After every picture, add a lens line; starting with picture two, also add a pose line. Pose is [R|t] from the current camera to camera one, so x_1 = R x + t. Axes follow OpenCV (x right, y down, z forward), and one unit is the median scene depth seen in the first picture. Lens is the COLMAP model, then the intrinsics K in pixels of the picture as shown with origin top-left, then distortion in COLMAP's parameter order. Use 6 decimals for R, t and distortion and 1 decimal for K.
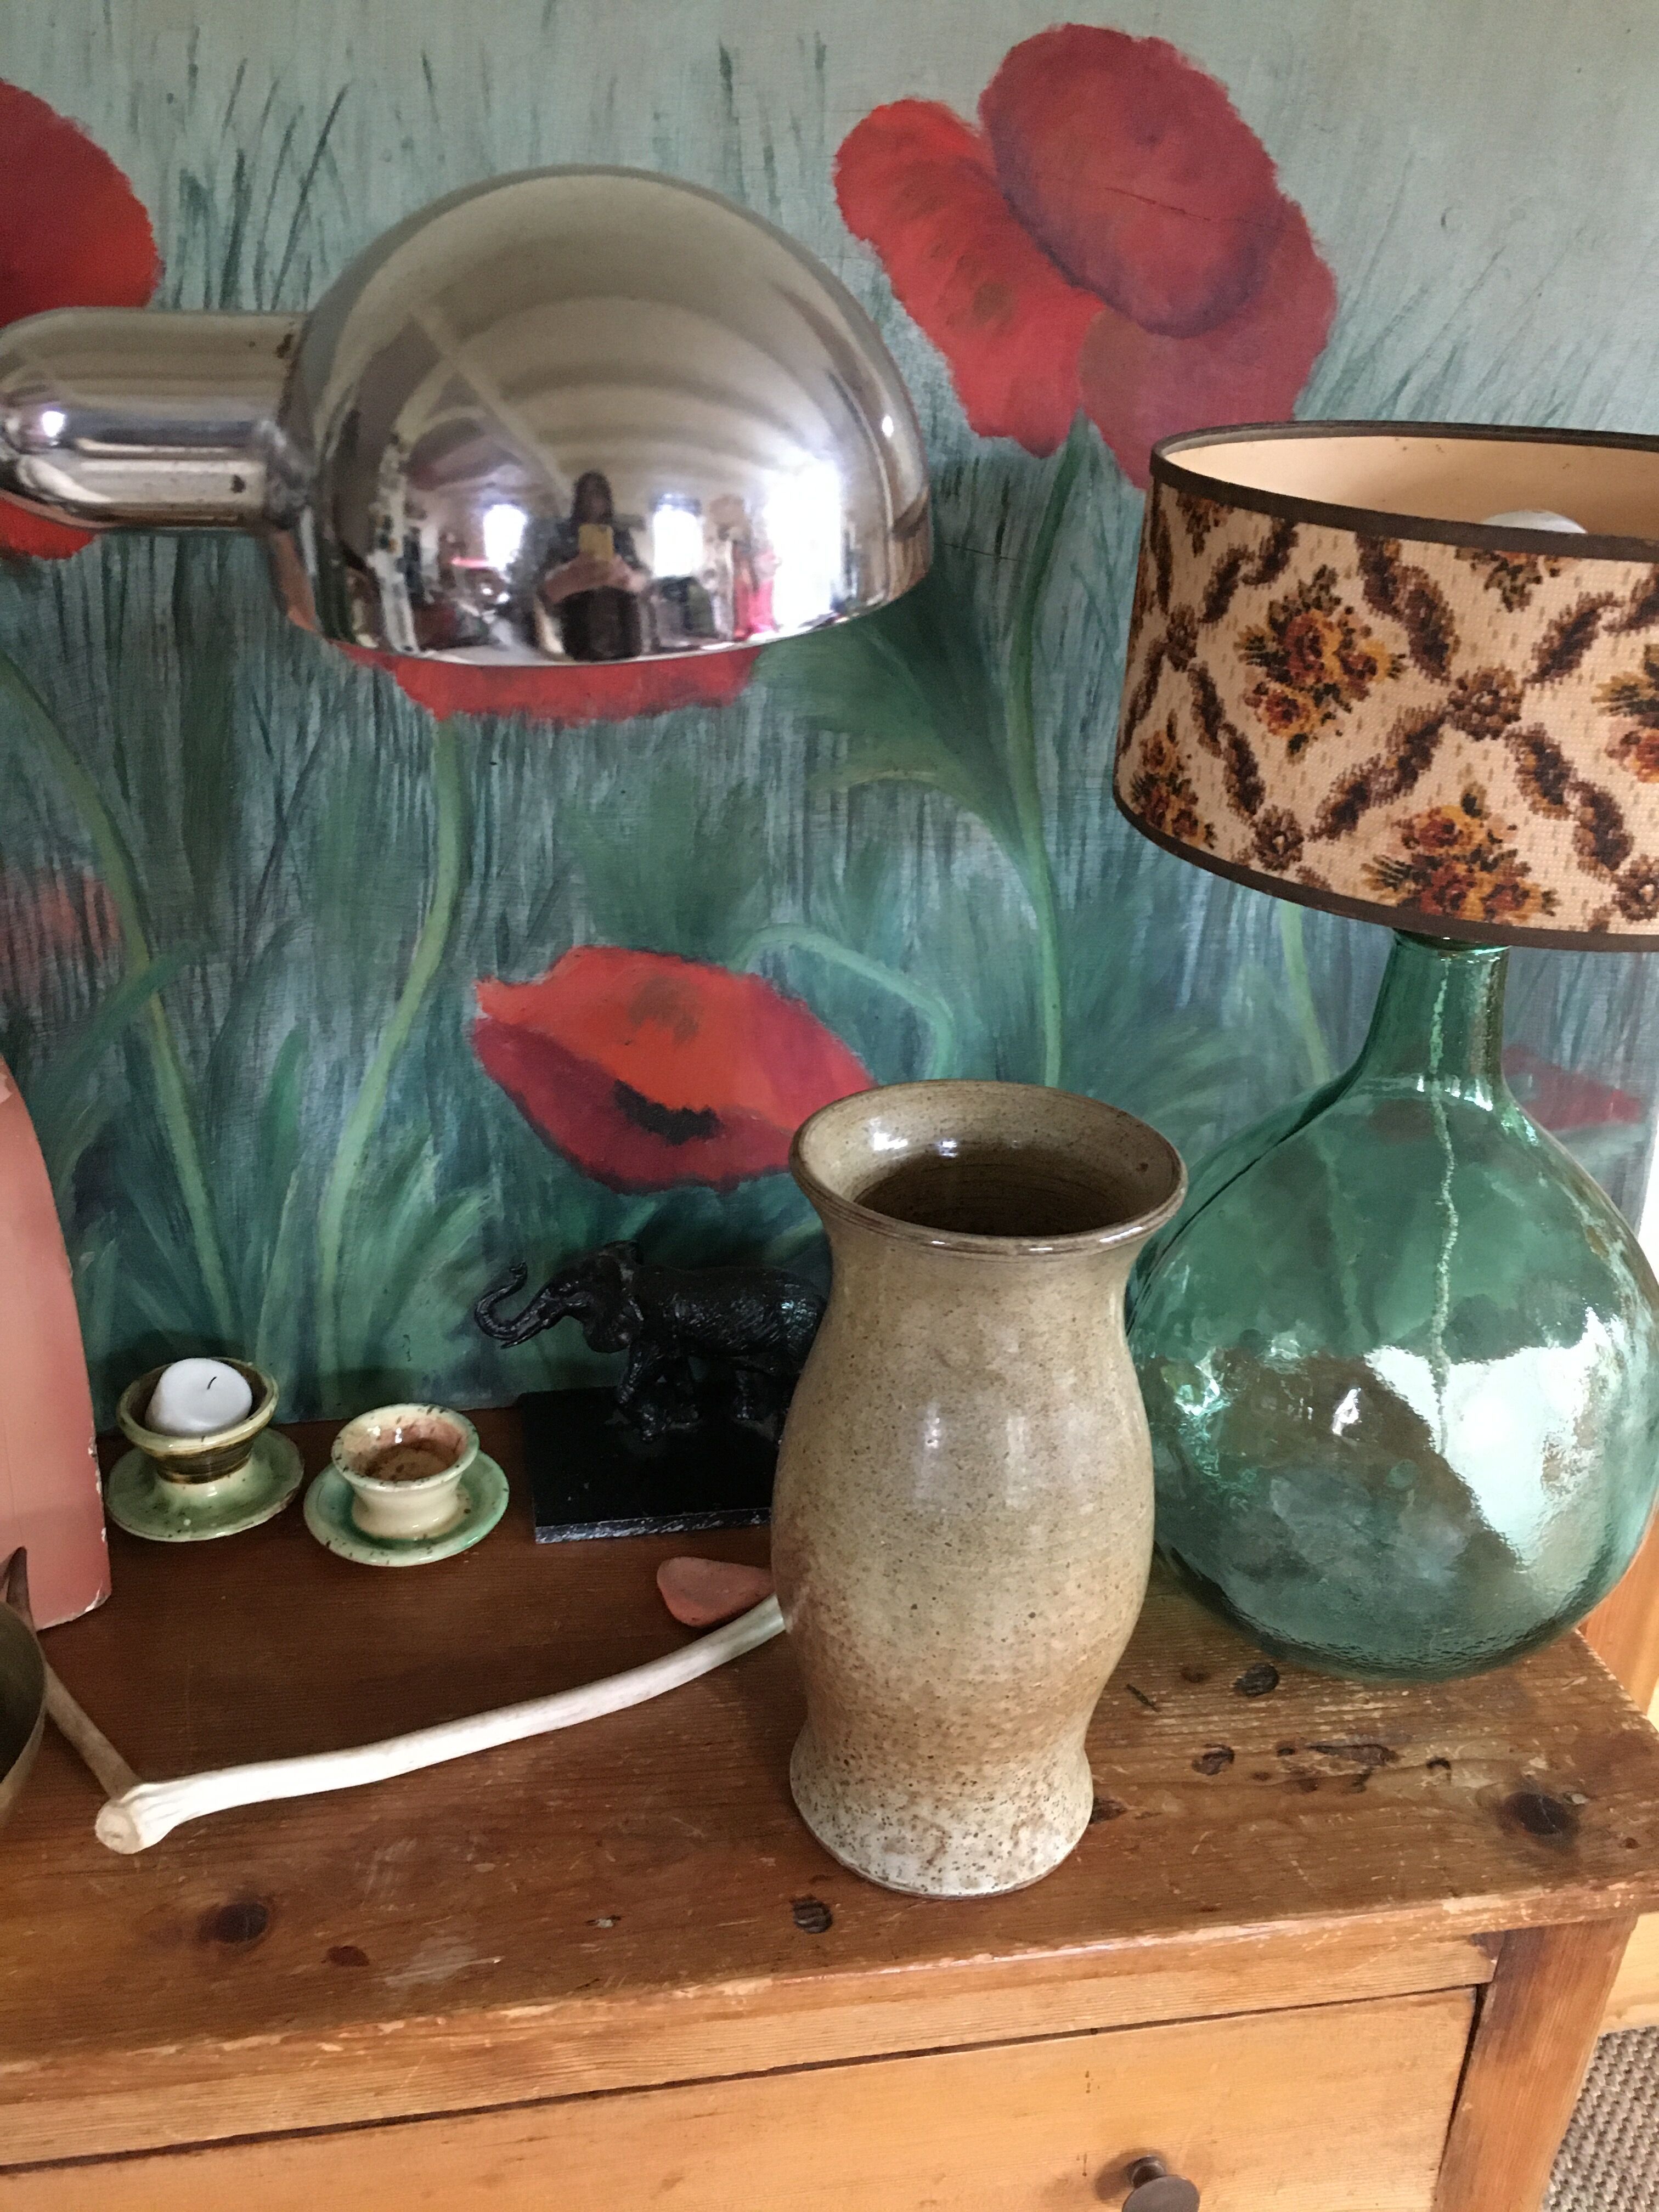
lens RADIAL K [[1868.9, 0, 839.6], [0, 1868.9, 1120.1], [0, 0, 1]] dist [0.086593, -0.116787]
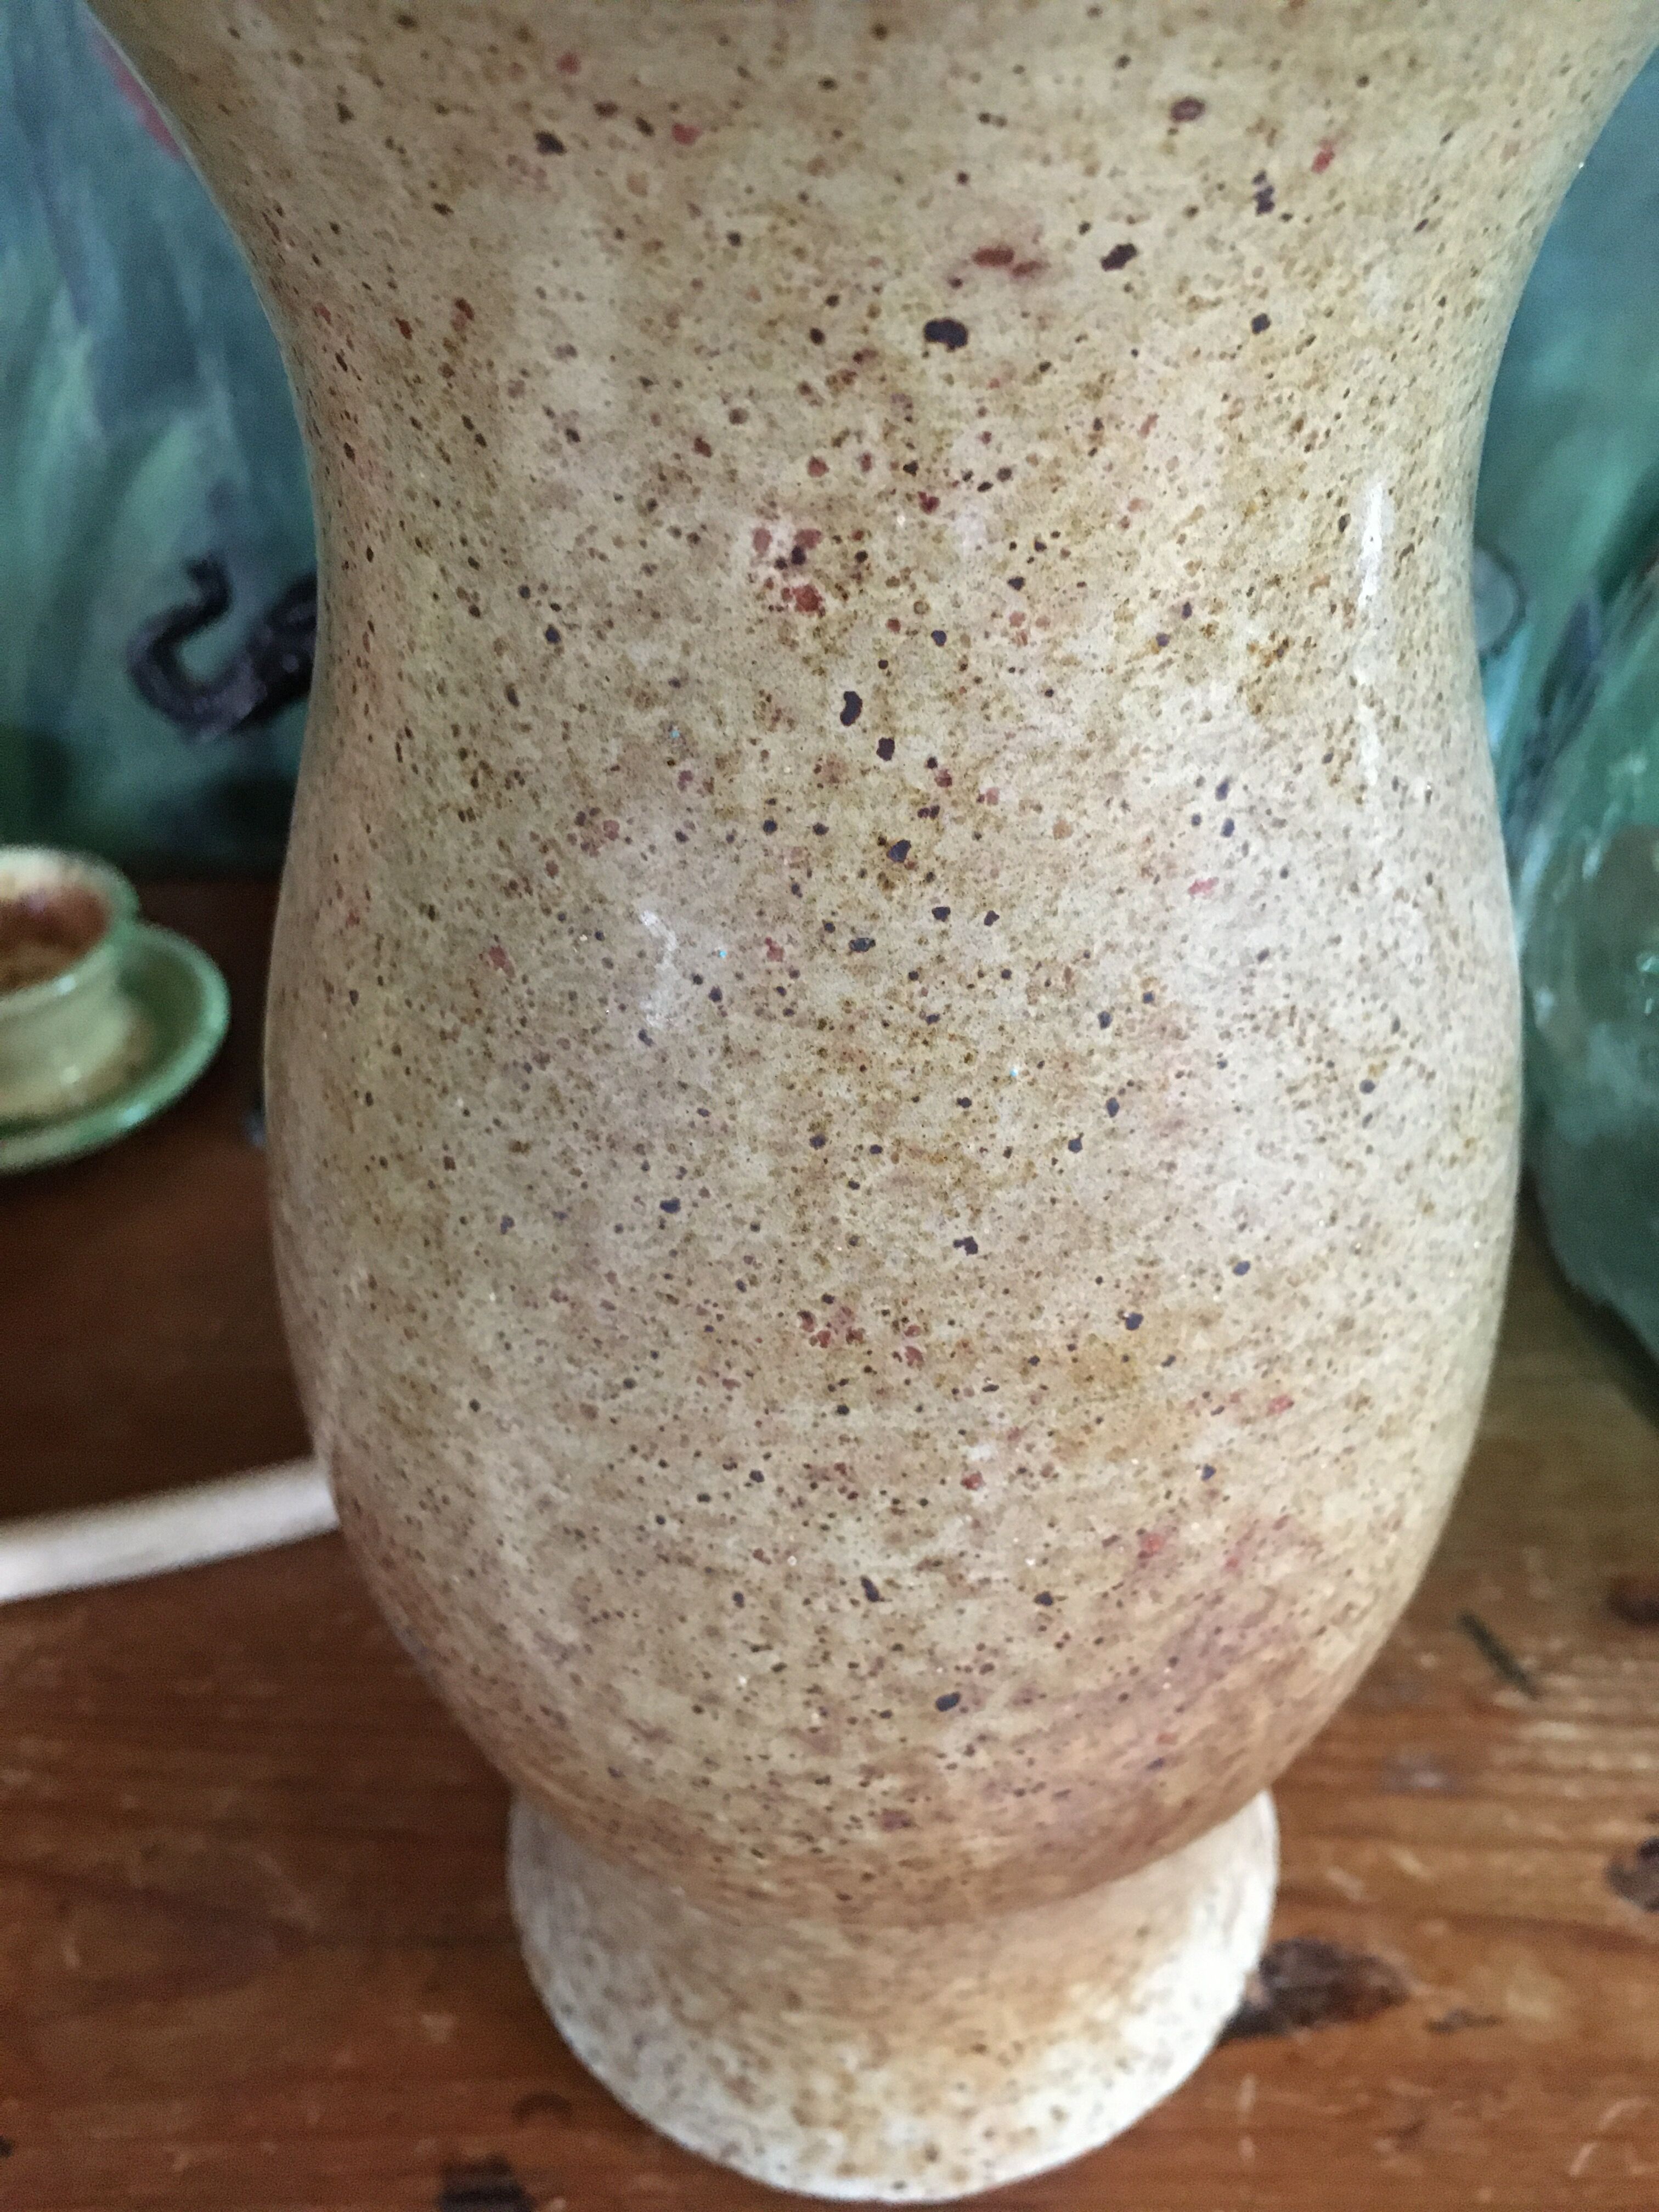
lens RADIAL K [[1921.2, 0, 850.7], [0, 1921.2, 1108.0], [0, 0, 1]] dist [0.062960, -0.117159]
pose [[0.975570, 0.076374, -0.205988, 0.105352], [-0.023075, 0.968063, 0.249644, 0.096296], [0.218476, -0.238791, 0.946175, 0.627002]]
